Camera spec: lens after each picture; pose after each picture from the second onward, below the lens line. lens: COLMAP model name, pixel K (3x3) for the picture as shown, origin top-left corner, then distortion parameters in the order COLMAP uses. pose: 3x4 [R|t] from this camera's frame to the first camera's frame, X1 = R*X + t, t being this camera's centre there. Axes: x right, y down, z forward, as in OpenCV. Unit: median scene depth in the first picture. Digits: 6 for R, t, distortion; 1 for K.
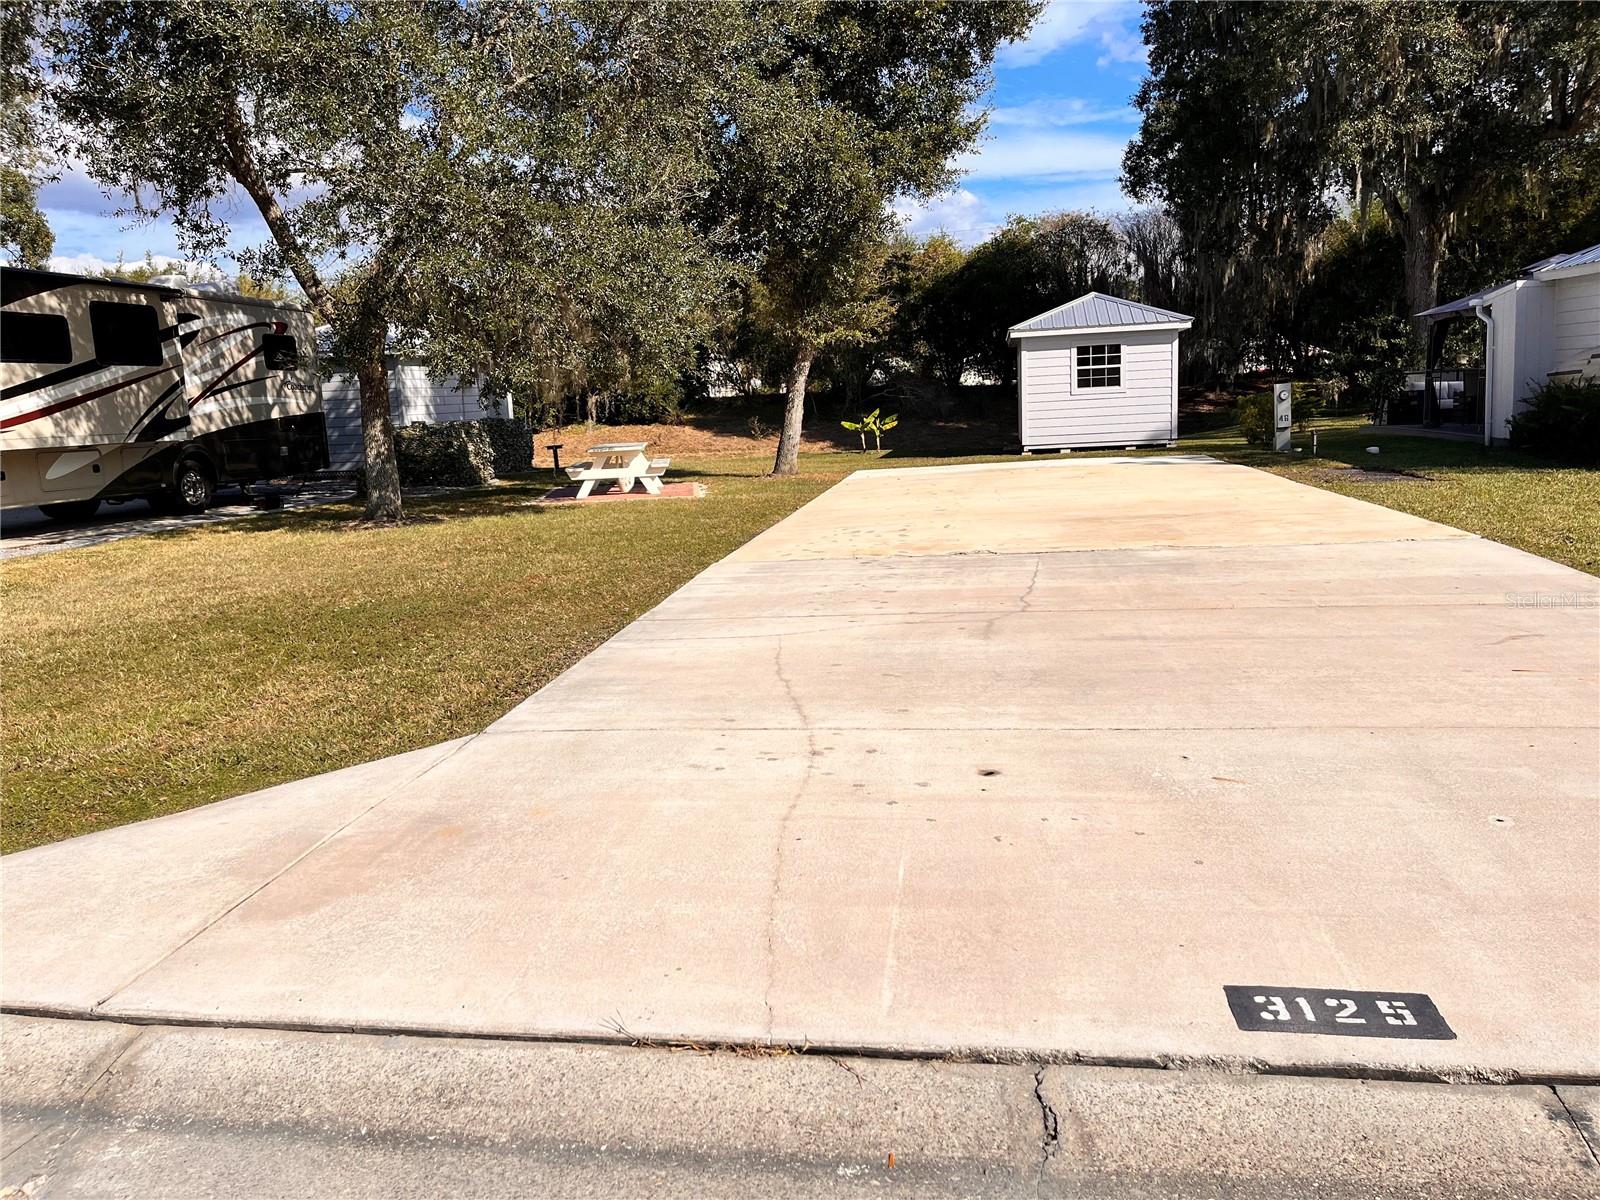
lens RADIAL K [[1210.1, 0, 789.8], [0, 1210.1, 592.7], [0, 0, 1]] dist [0.064746, -0.086903]
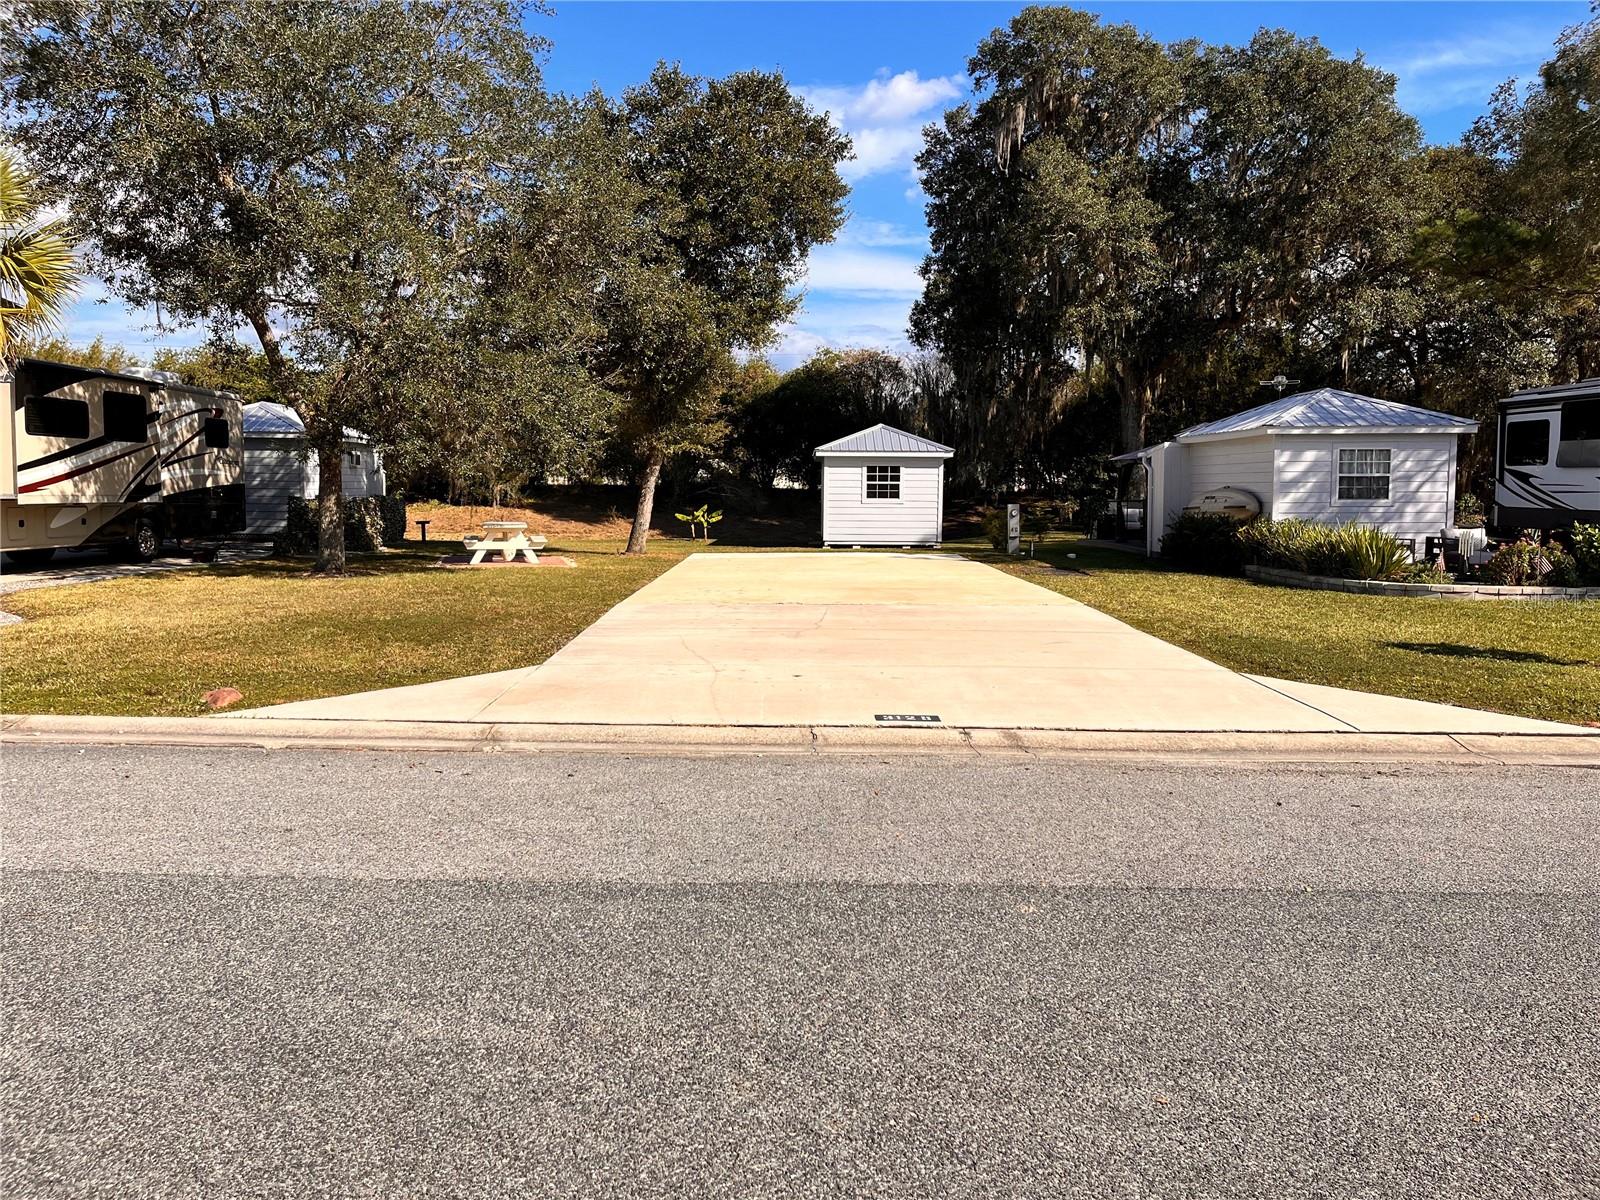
lens RADIAL K [[1210.1, 0, 789.8], [0, 1210.1, 592.7], [0, 0, 1]] dist [0.064746, -0.086903]
pose [[0.986432, 0.042131, 0.158673, -0.041354], [-0.030066, 0.996525, -0.077685, 0.032637], [-0.161395, 0.071860, 0.984270, -0.237520]]
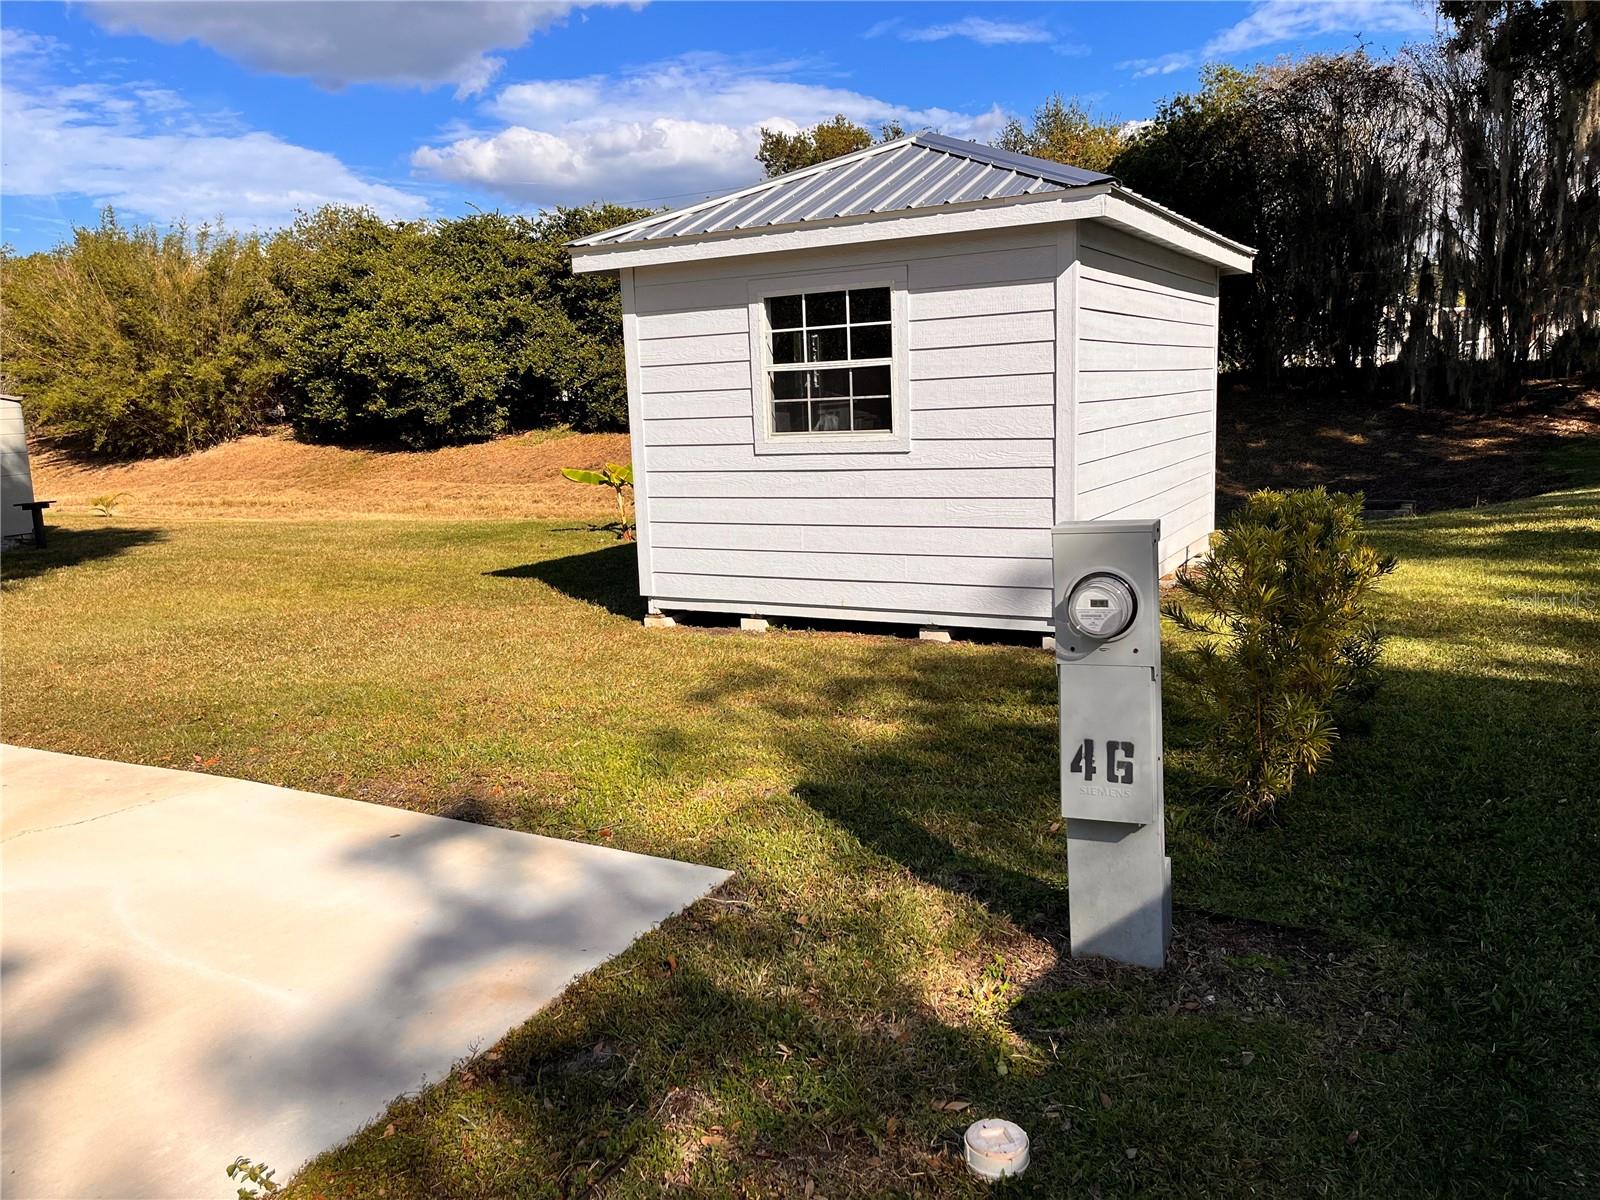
lens RADIAL K [[1210.1, 0, 789.8], [0, 1210.1, 592.7], [0, 0, 1]] dist [0.064746, -0.086903]
pose [[0.942609, 0.062400, -0.328016, 0.363687], [-0.054611, 0.997965, 0.032914, -0.145091], [0.329402, -0.013111, 0.944099, 0.745461]]
